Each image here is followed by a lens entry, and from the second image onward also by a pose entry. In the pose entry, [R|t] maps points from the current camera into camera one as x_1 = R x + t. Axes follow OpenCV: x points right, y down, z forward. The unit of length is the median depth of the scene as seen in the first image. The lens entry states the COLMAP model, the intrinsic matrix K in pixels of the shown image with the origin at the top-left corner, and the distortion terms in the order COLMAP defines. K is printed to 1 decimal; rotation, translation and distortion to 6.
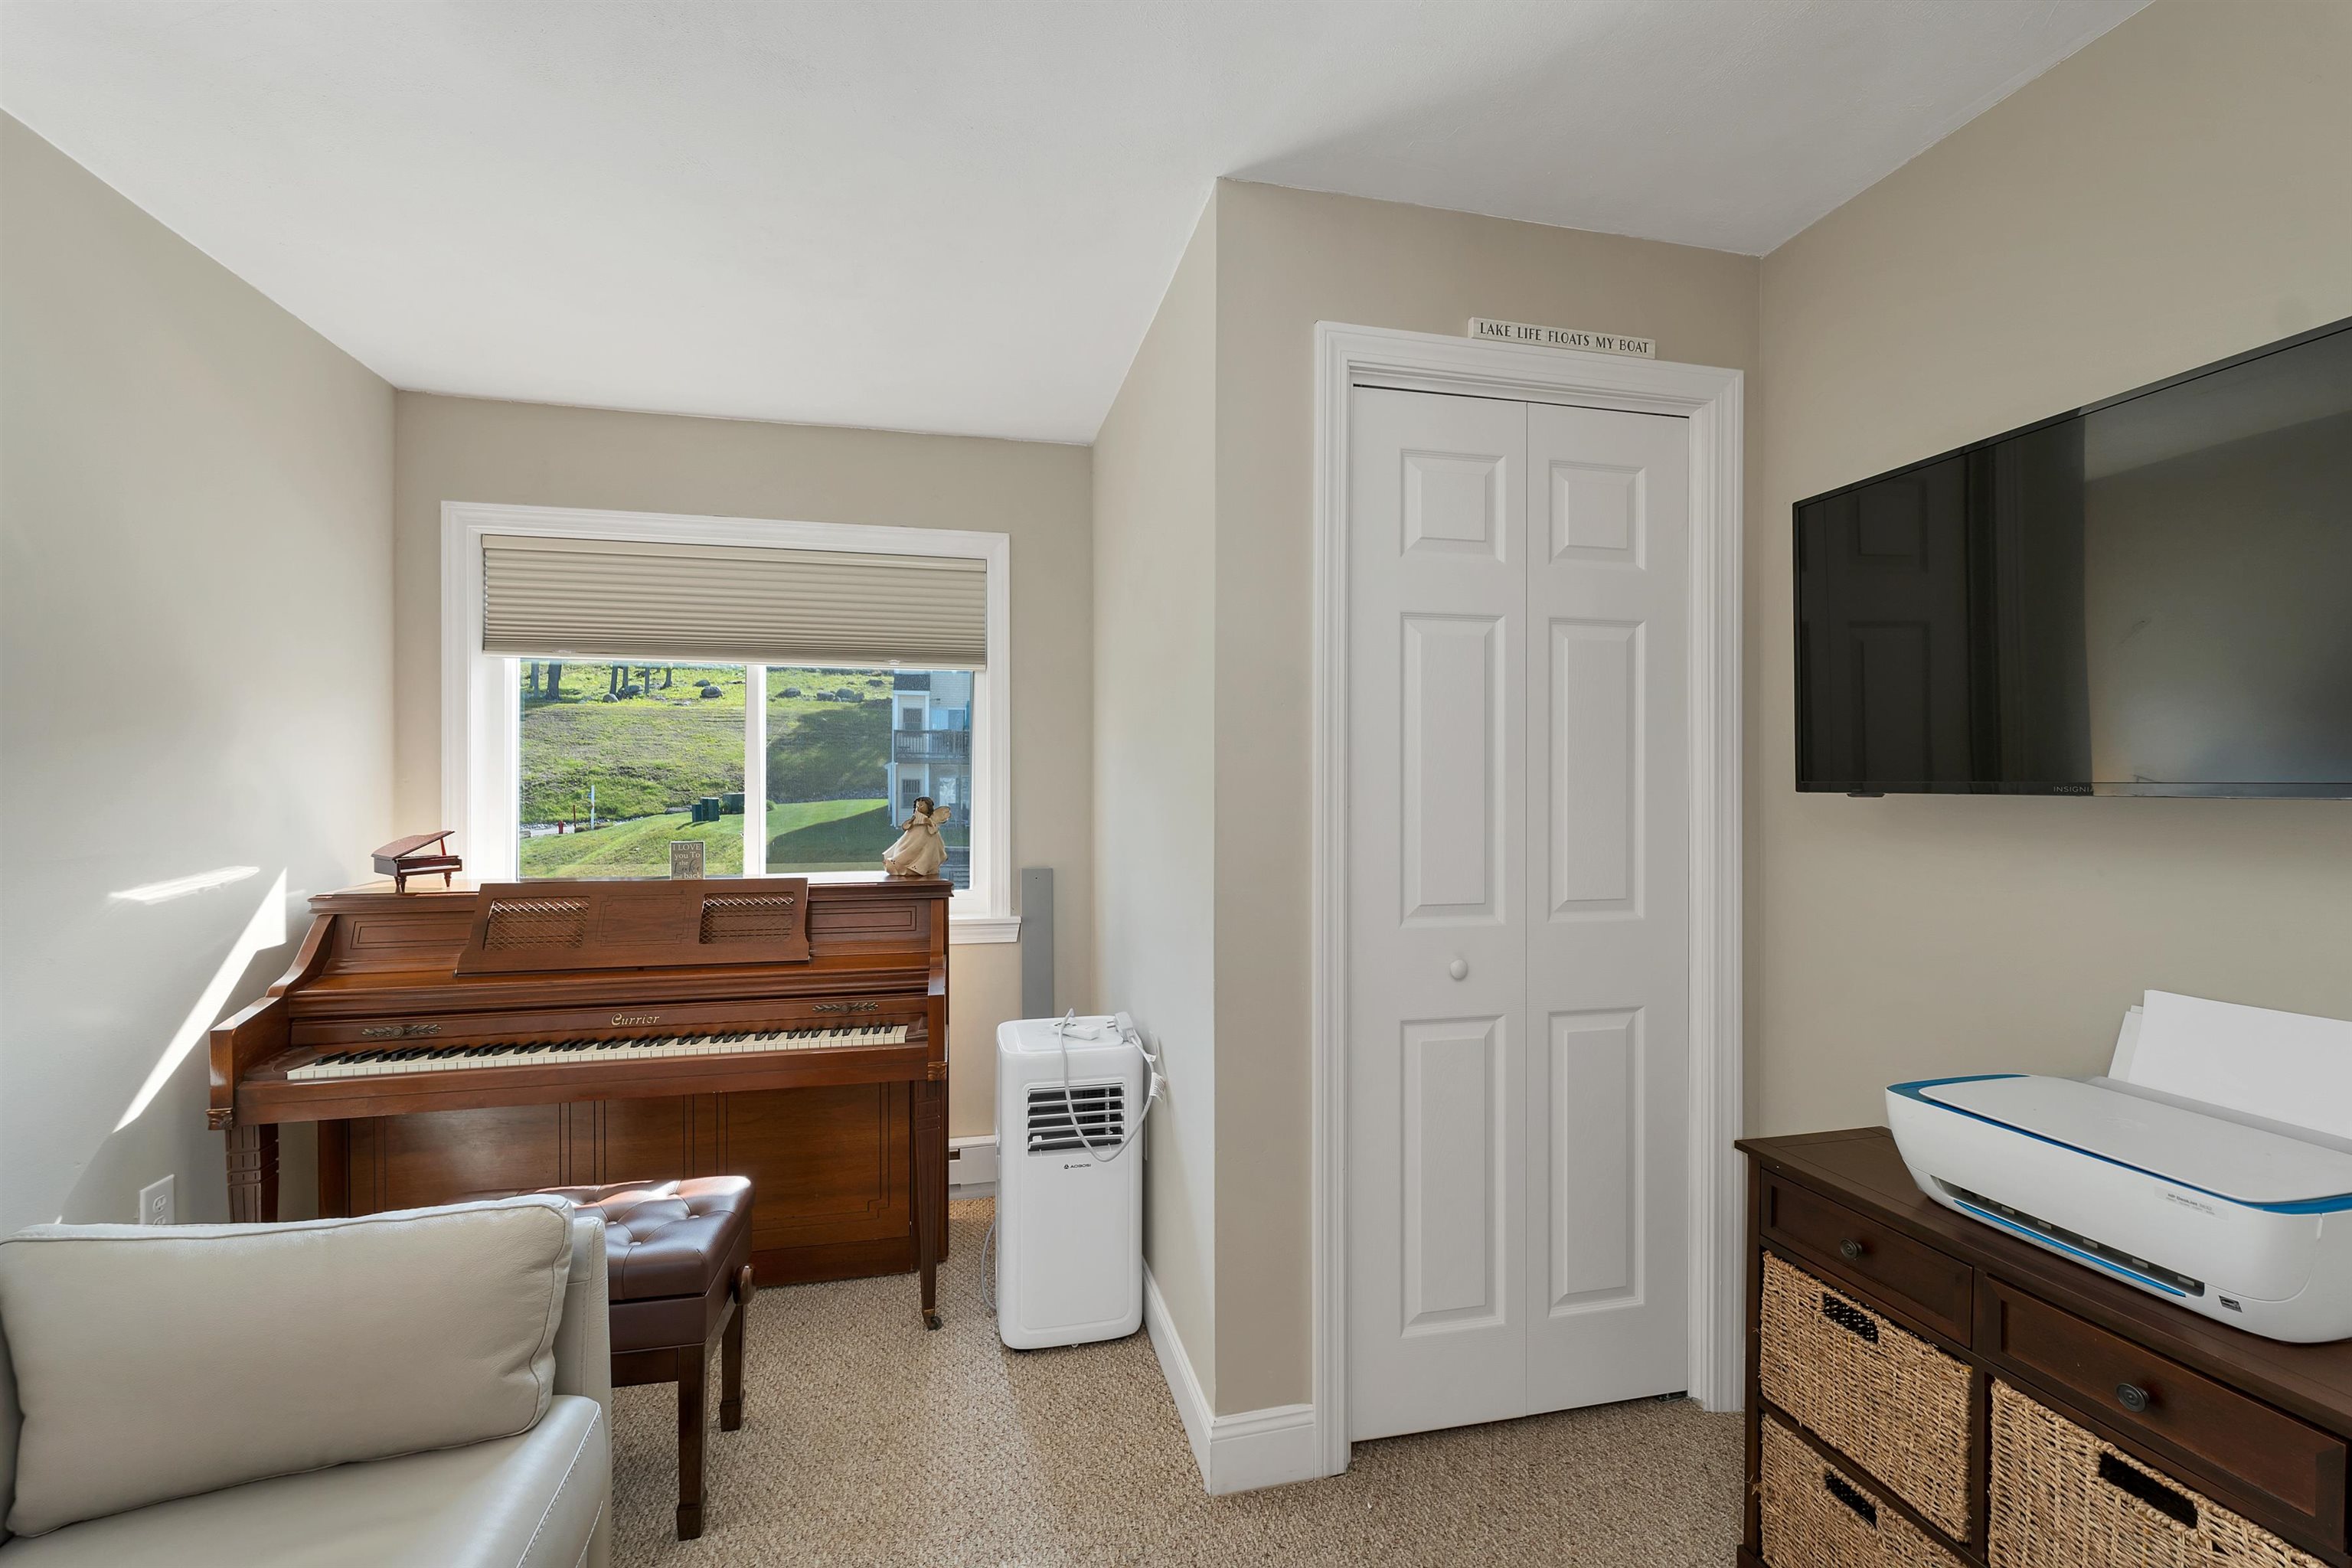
lens RADIAL K [[954.8, 0, 1176.0], [0, 954.8, 784.0], [0, 0, 1]] dist [-0.000508, -0.000219]
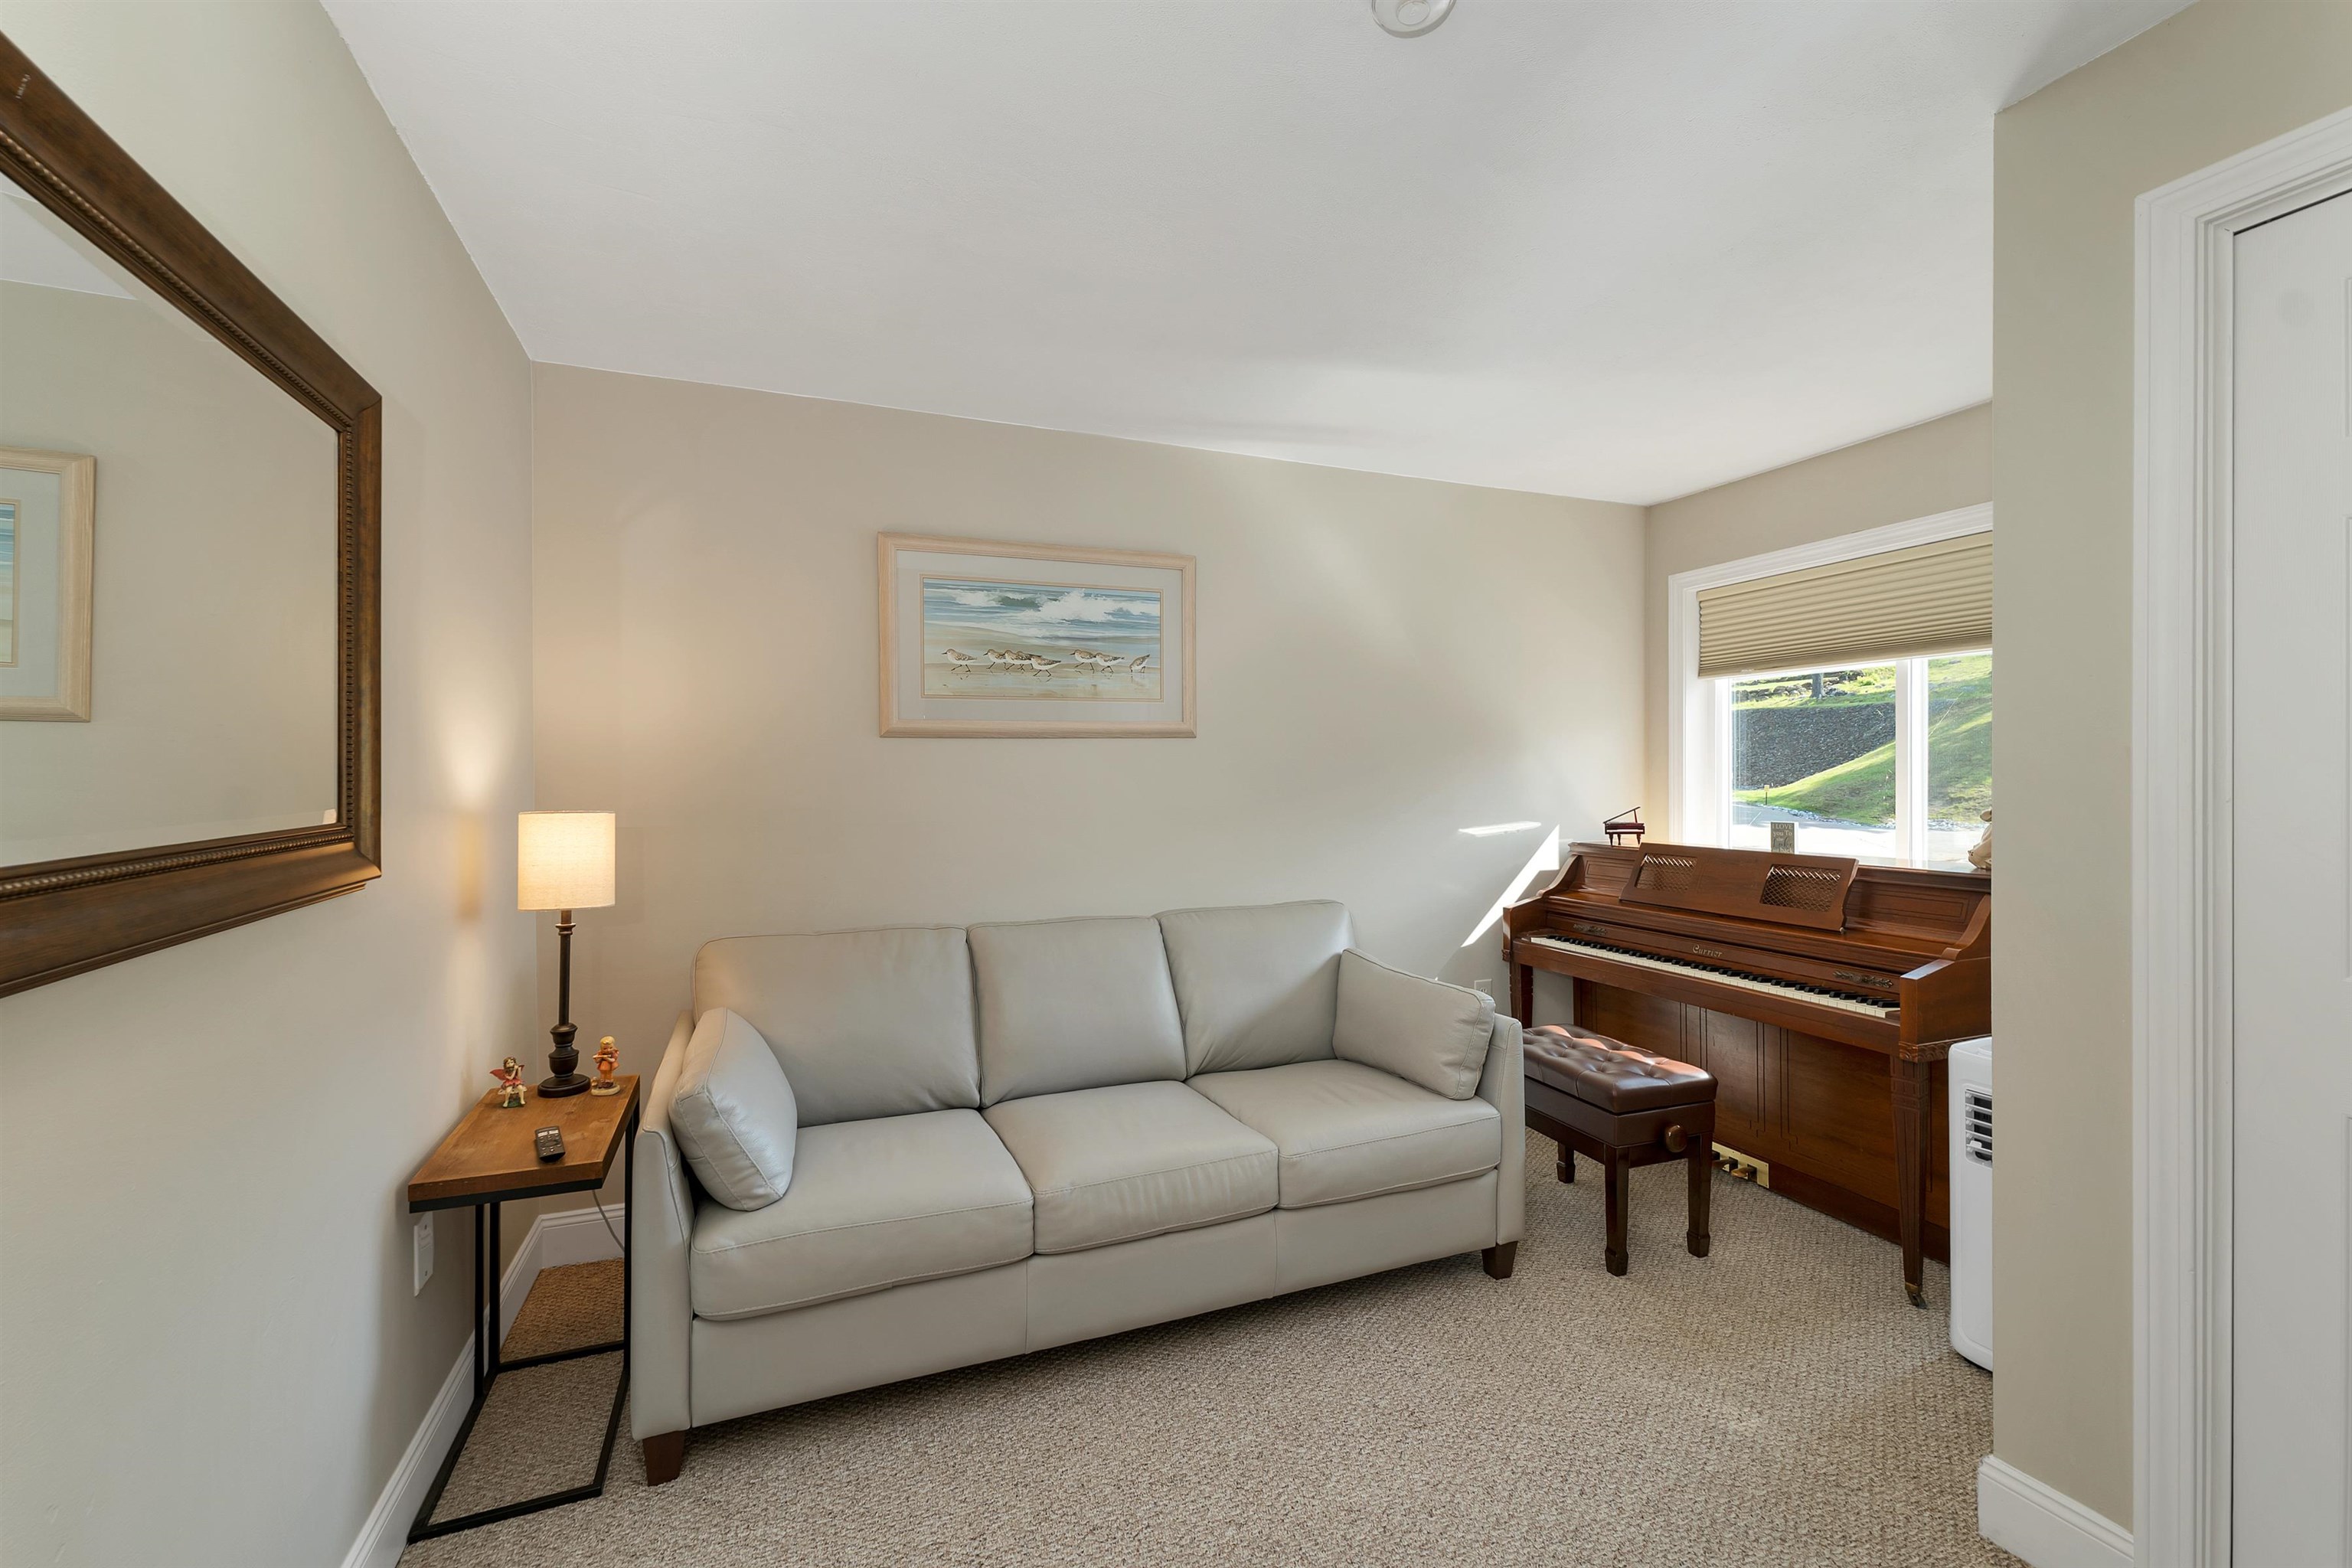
lens RADIAL K [[974.4, 0, 1160.1], [0, 974.4, 777.1], [0, 0, 1]] dist [-0.000173, -0.000344]
pose [[0.137655, 0.000220, -0.990480, 0.784219], [0.004654, 0.999989, 0.000869, -0.001722], [0.990469, -0.004729, 0.137652, 0.066650]]
